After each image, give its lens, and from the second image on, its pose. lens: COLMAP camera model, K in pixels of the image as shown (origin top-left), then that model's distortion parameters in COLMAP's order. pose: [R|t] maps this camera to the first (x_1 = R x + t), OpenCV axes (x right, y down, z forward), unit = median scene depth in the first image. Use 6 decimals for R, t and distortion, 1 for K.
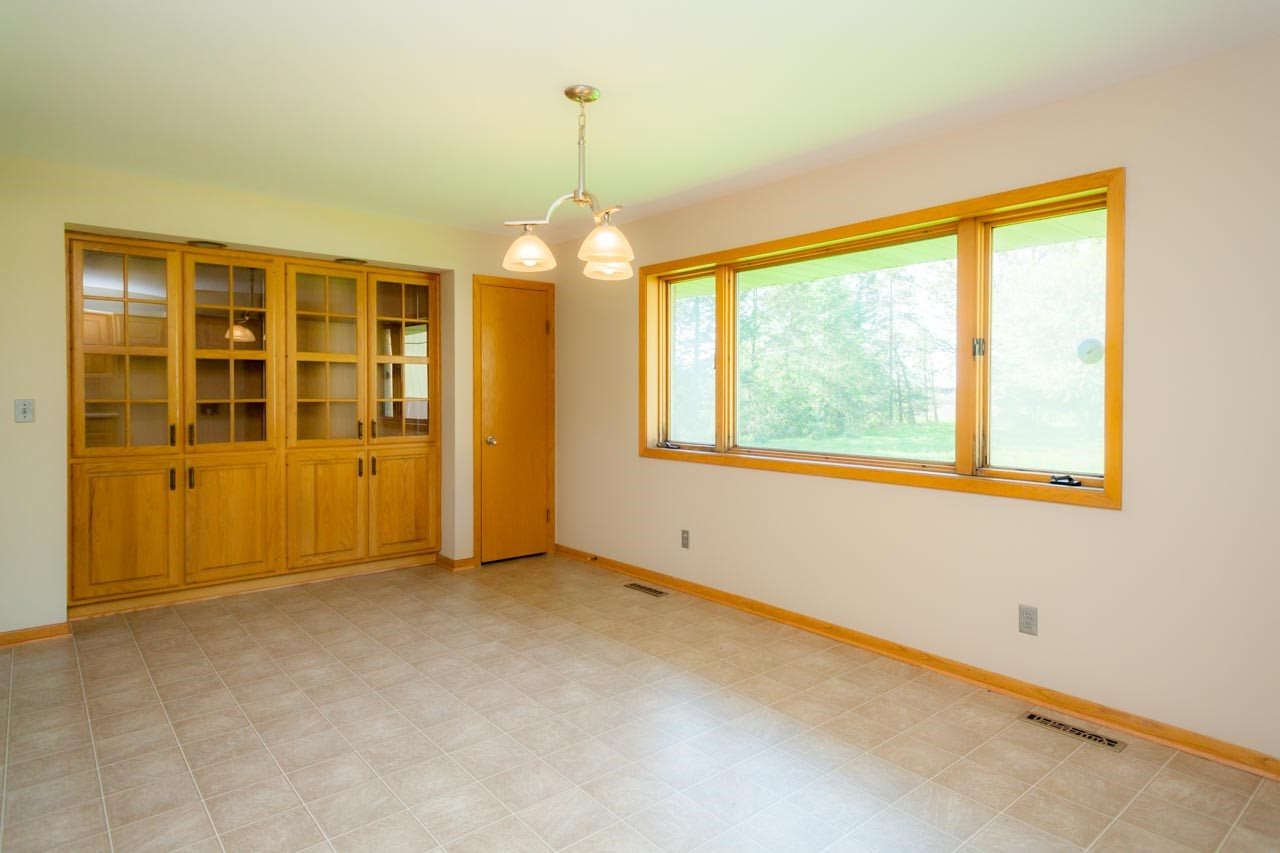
lens RADIAL K [[713.1, 0, 641.1], [0, 713.1, 401.1], [0, 0, 1]] dist [0.008650, 0.000828]
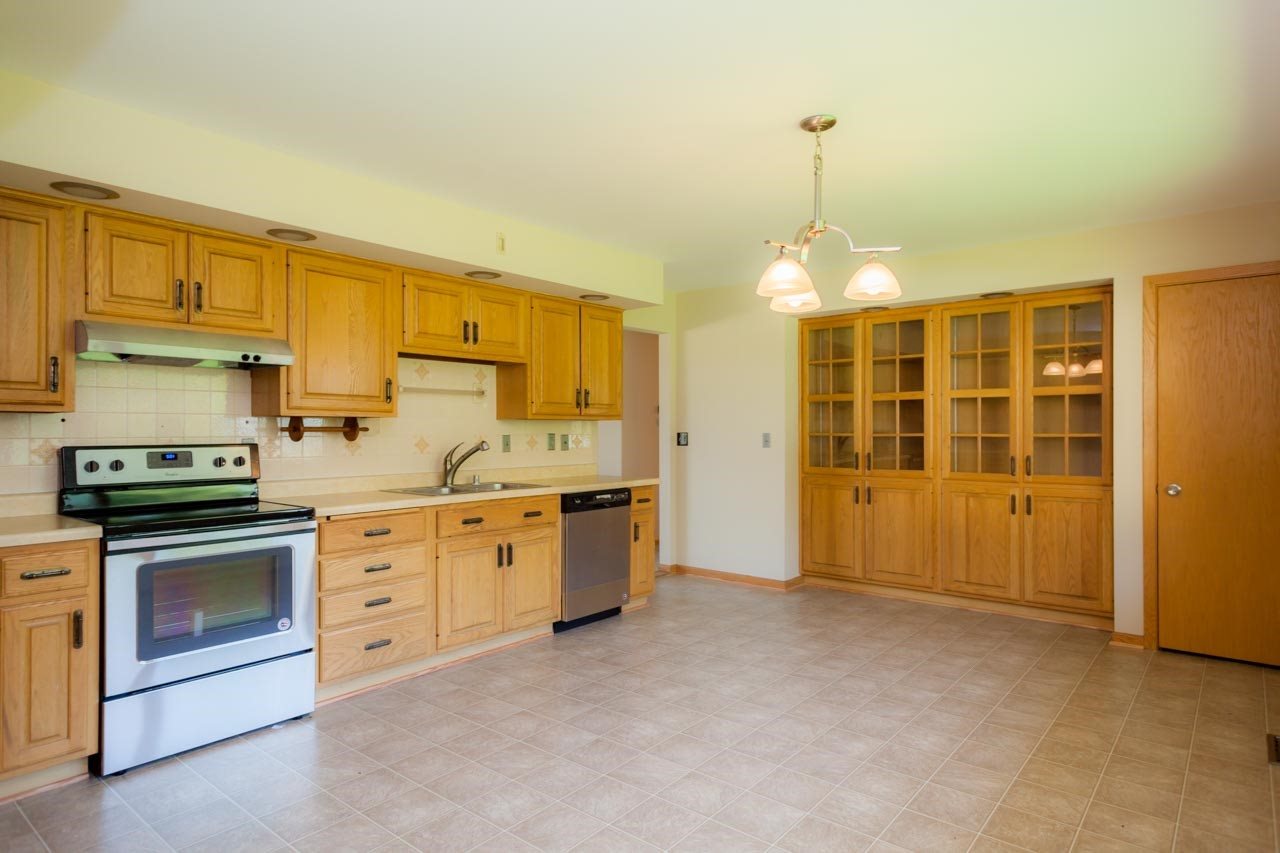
lens RADIAL K [[721.1, 0, 639.4], [0, 721.1, 432.8], [0, 0, 1]] dist [0.017361, 0.000217]
pose [[0.177782, 0.002205, -0.984067, 0.533427], [-0.007499, 0.999971, 0.000886, -0.001861], [0.984041, 0.007222, 0.177793, 0.361593]]
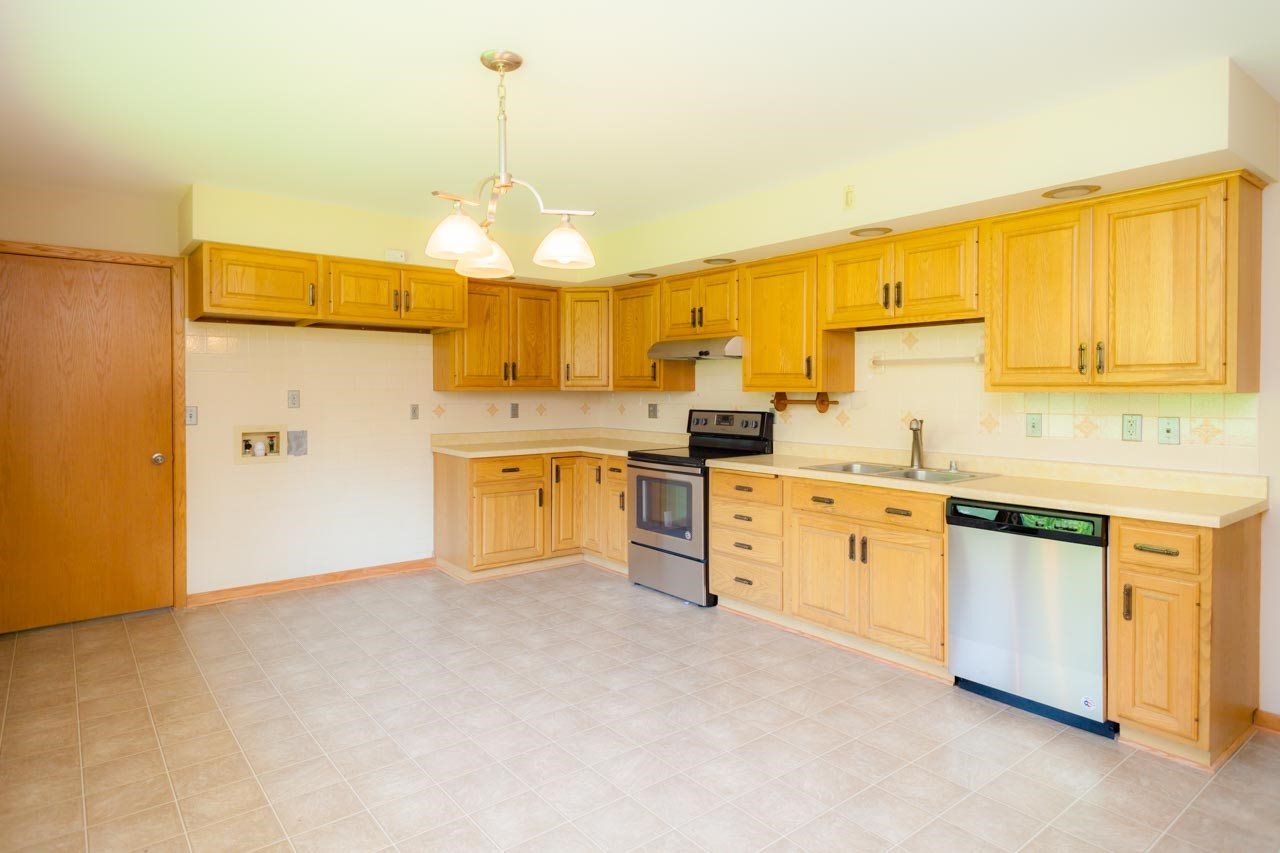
lens RADIAL K [[713.1, 0, 641.1], [0, 713.1, 401.1], [0, 0, 1]] dist [0.008650, 0.000828]
pose [[-0.999819, -0.002274, 0.018895, -0.163653], [-0.001803, 0.999689, 0.024879, -0.028219], [-0.018945, 0.024840, -0.999512, 1.148239]]
